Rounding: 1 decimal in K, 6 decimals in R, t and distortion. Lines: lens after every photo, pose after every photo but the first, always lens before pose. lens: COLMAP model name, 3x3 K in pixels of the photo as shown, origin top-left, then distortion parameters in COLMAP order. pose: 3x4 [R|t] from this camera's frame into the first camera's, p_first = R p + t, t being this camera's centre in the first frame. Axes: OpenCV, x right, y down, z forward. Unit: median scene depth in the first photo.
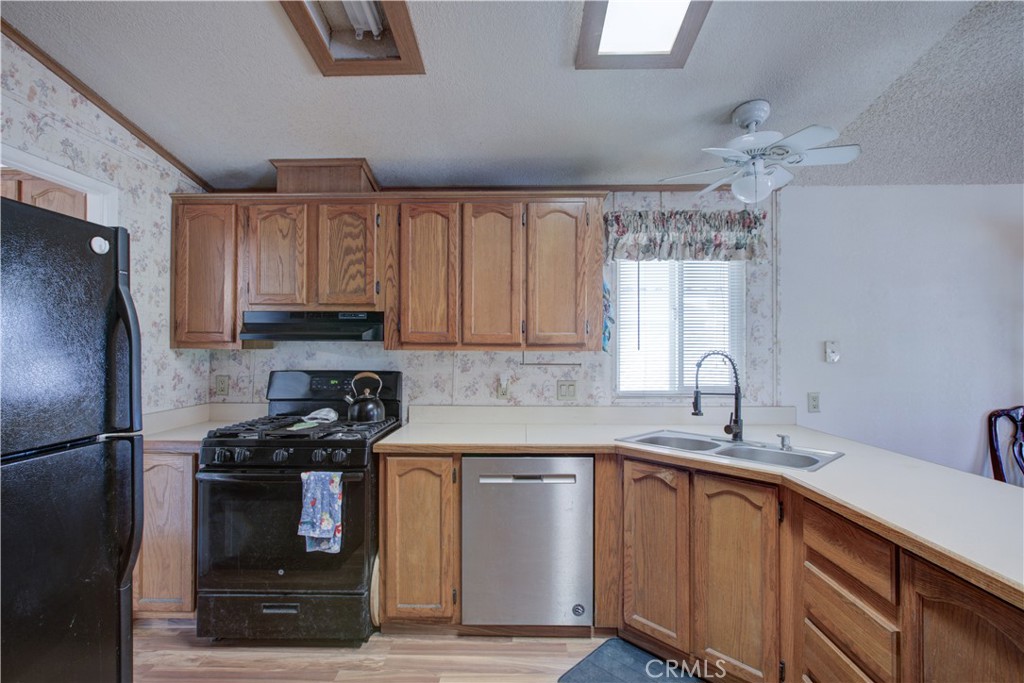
lens RADIAL K [[475.7, 0, 537.4], [0, 475.7, 340.2], [0, 0, 1]] dist [-0.010968, 0.004830]
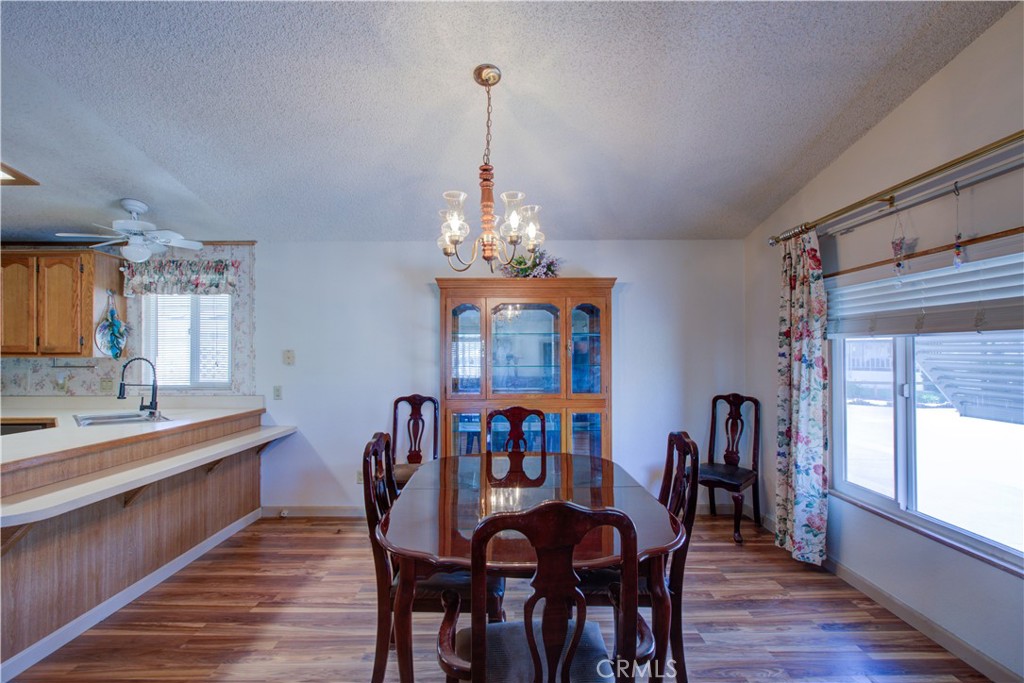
lens RADIAL K [[475.7, 0, 508.9], [0, 475.7, 349.9], [0, 0, 1]] dist [-0.010968, 0.004830]
pose [[0.999293, -0.002687, 0.037489, 1.279999], [0.002495, 0.999984, 0.005161, -0.004578], [-0.037502, -0.005064, 0.999284, -0.485352]]
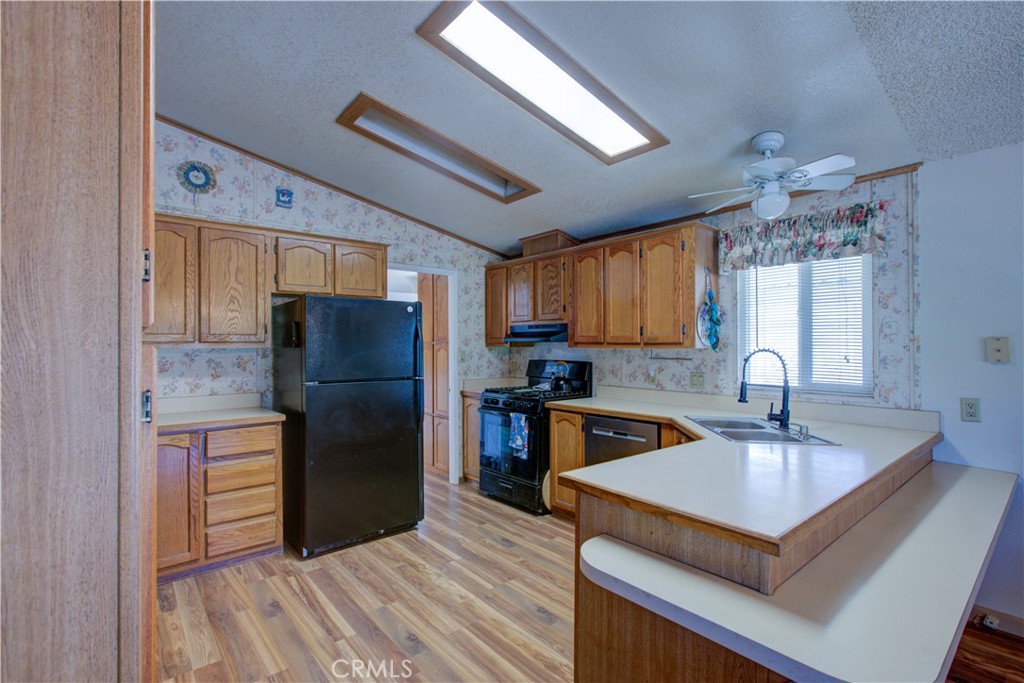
lens RADIAL K [[475.7, 0, 509.9], [0, 475.7, 341.1], [0, 0, 1]] dist [-0.010968, 0.004830]
pose [[0.657823, -0.009750, -0.753109, 0.706523], [0.012339, 0.999922, -0.002167, 0.000308], [0.753072, -0.007867, 0.657892, -0.182253]]
